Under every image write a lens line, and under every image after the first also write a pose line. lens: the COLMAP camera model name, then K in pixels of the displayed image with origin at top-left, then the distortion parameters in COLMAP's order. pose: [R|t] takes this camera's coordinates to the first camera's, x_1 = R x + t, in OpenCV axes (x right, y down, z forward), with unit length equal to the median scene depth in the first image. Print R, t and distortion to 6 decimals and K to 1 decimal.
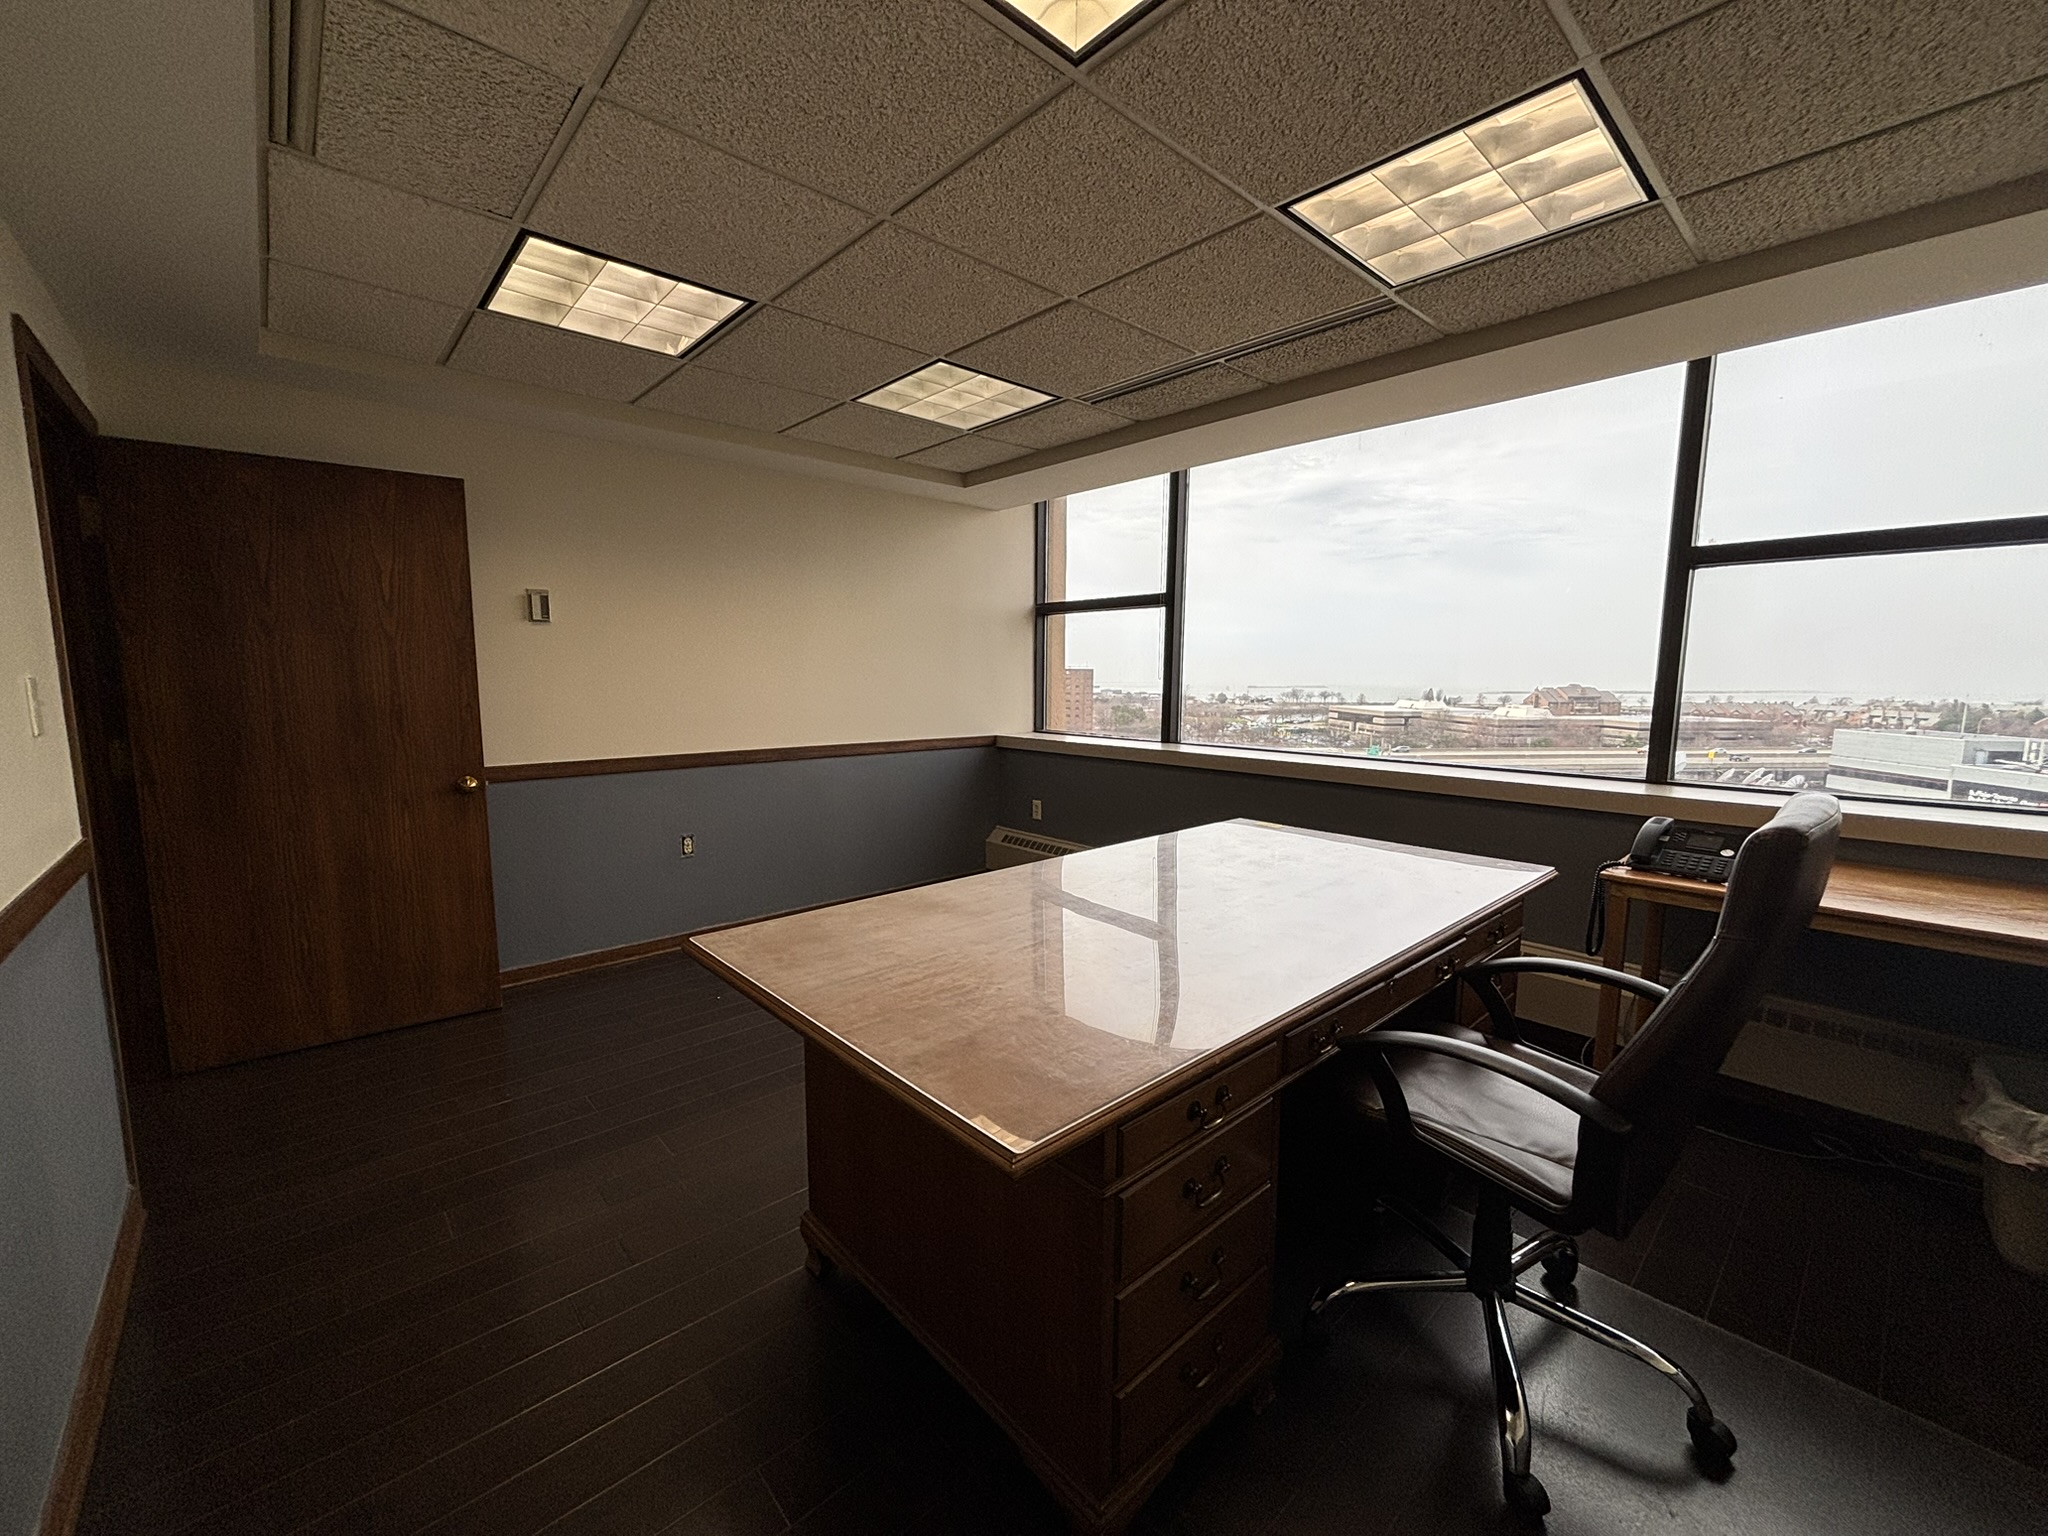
lens RADIAL K [[821.8, 0, 1024.0], [0, 821.8, 768.0], [0, 0, 1]] dist [-0.001296, -0.000595]
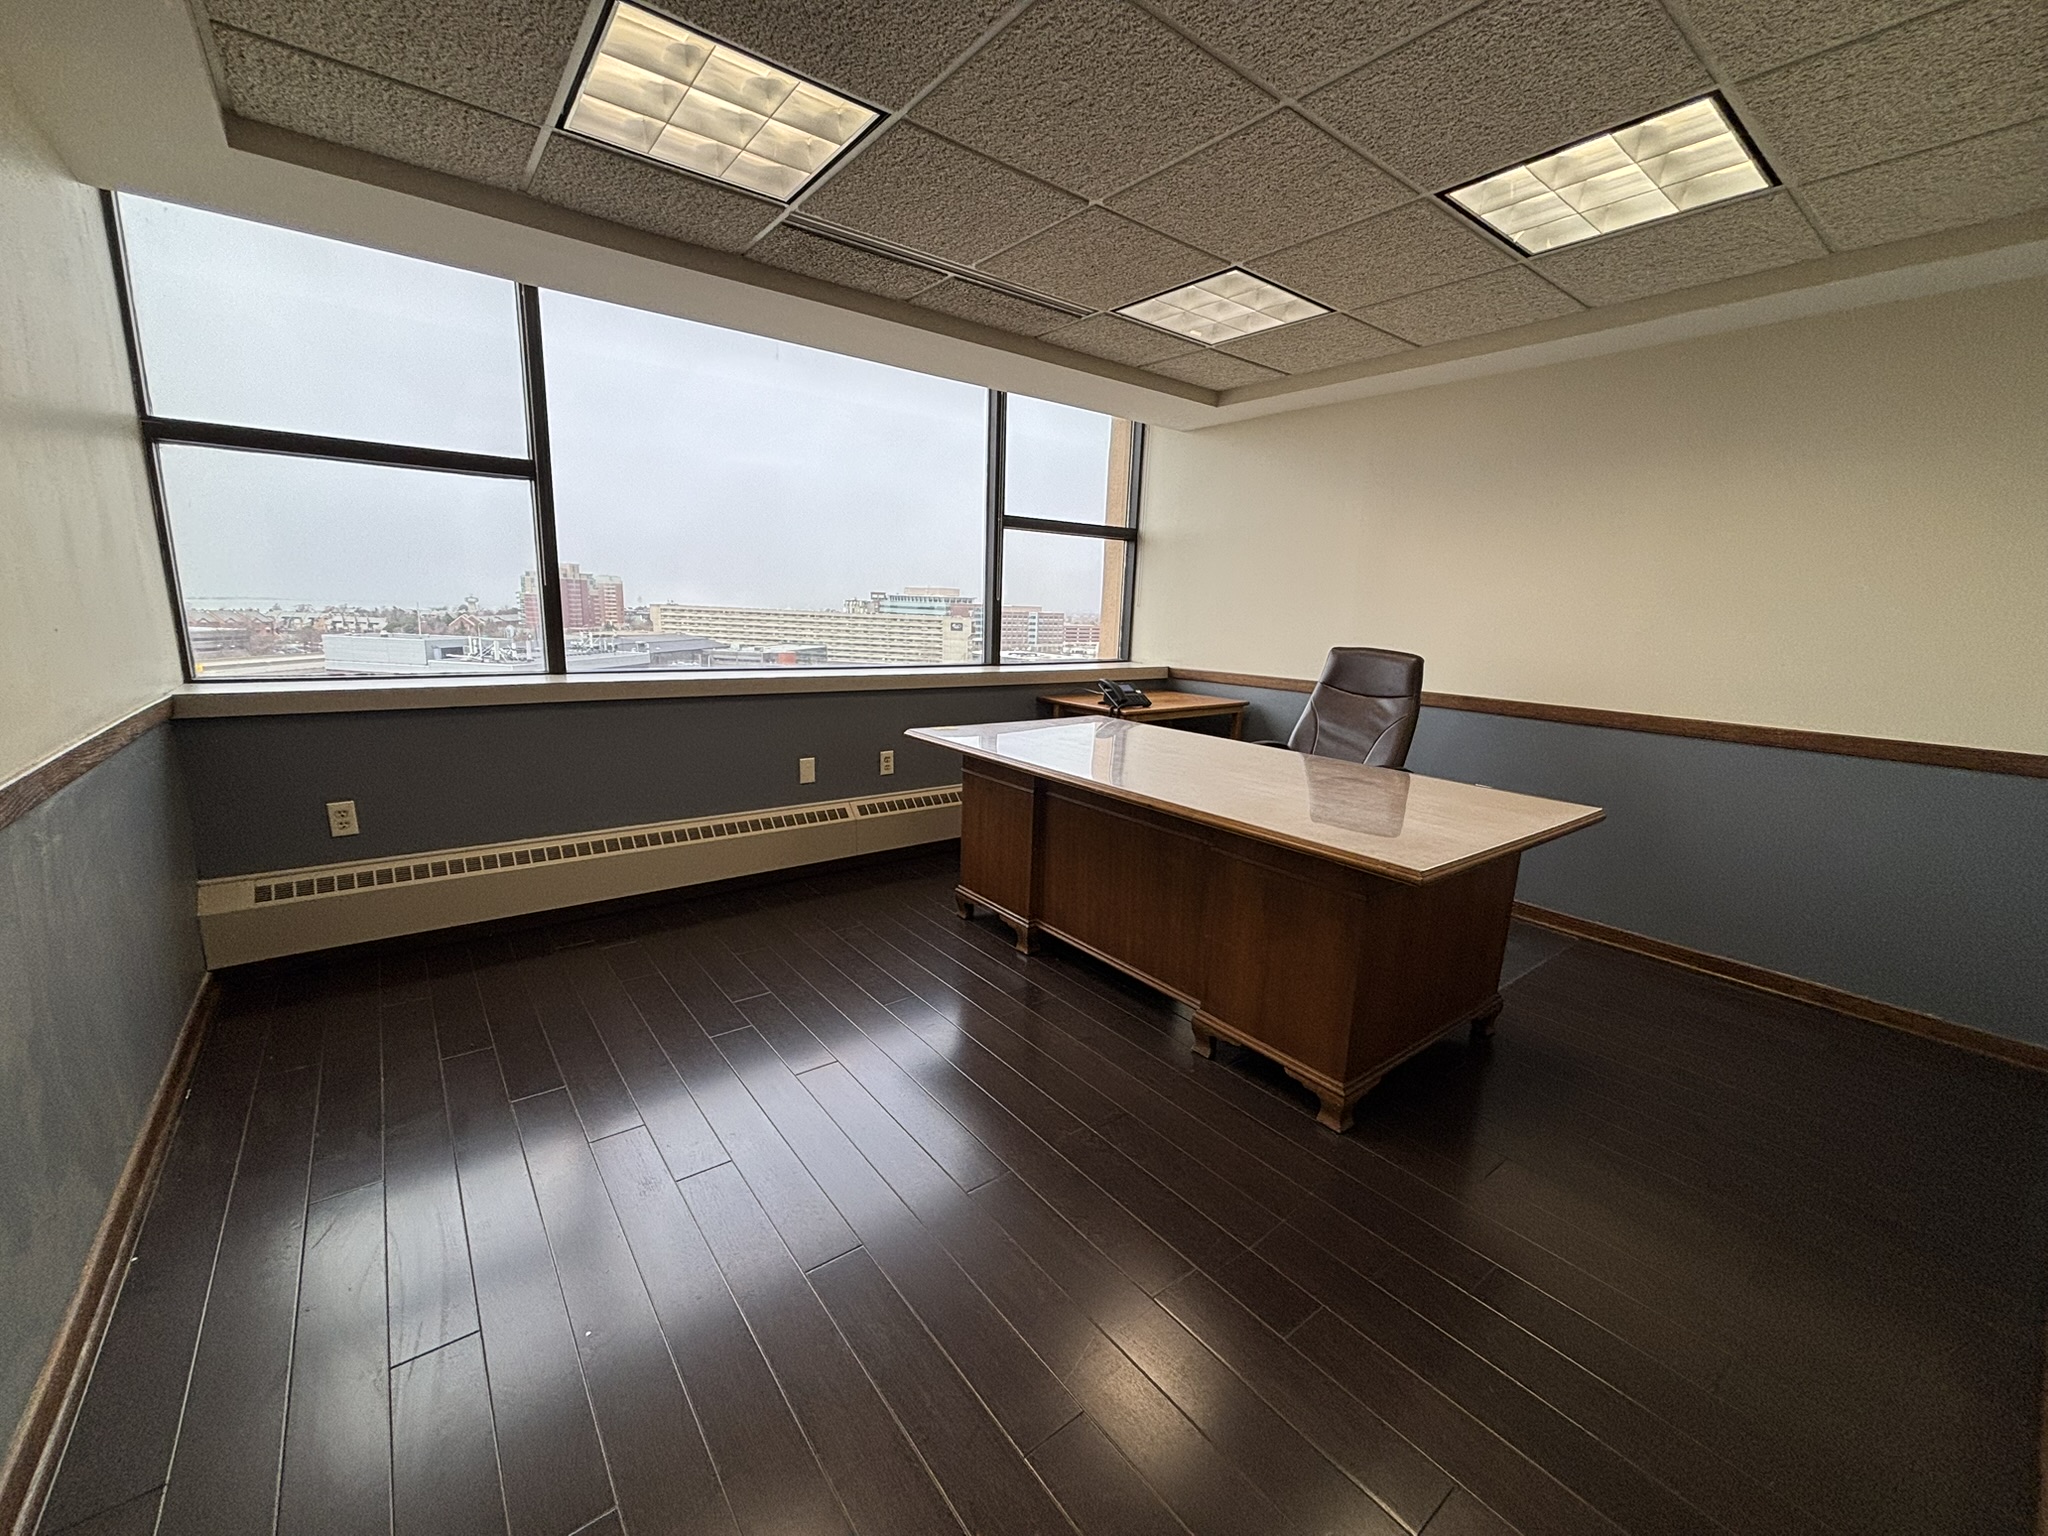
lens RADIAL K [[821.8, 0, 1024.0], [0, 821.8, 768.0], [0, 0, 1]] dist [-0.001296, -0.000595]
pose [[0.071549, -0.194706, 0.978249, -0.795517], [0.085064, 0.978380, 0.188510, -0.078644], [-0.993803, 0.069726, 0.086564, 0.802017]]
